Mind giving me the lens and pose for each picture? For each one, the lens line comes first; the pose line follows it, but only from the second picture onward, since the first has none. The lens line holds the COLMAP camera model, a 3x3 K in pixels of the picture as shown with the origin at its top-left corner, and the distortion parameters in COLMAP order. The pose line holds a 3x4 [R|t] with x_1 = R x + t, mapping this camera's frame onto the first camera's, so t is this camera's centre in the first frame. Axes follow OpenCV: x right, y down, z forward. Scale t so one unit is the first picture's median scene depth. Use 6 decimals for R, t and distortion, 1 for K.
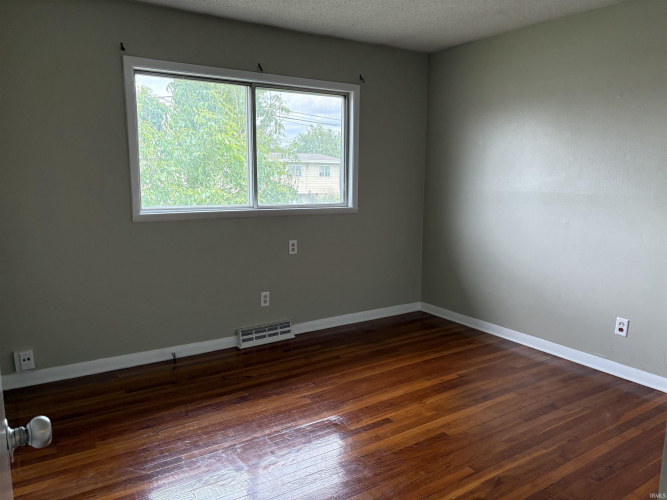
lens RADIAL K [[494.7, 0, 333.5], [0, 494.7, 250.0], [0, 0, 1]] dist [0.004510, -0.000422]
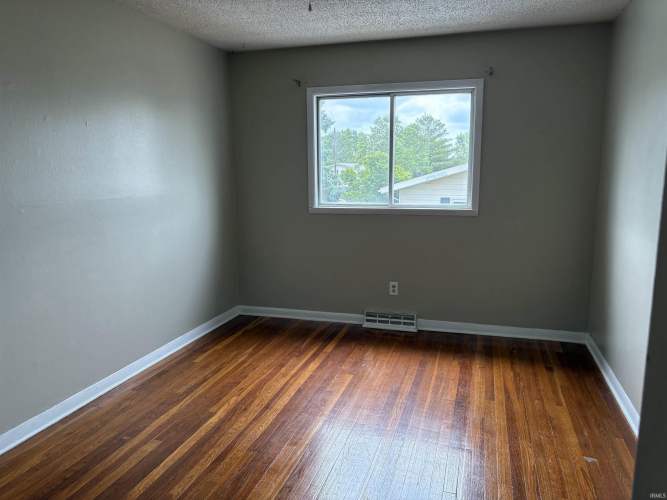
lens RADIAL K [[494.7, 0, 333.5], [0, 494.7, 250.0], [0, 0, 1]] dist [0.004510, -0.000422]
pose [[0.617177, 0.109433, -0.779177, 0.634928], [-0.106254, 0.992802, 0.055274, -0.034728], [0.779617, 0.048677, 0.624362, 0.207872]]
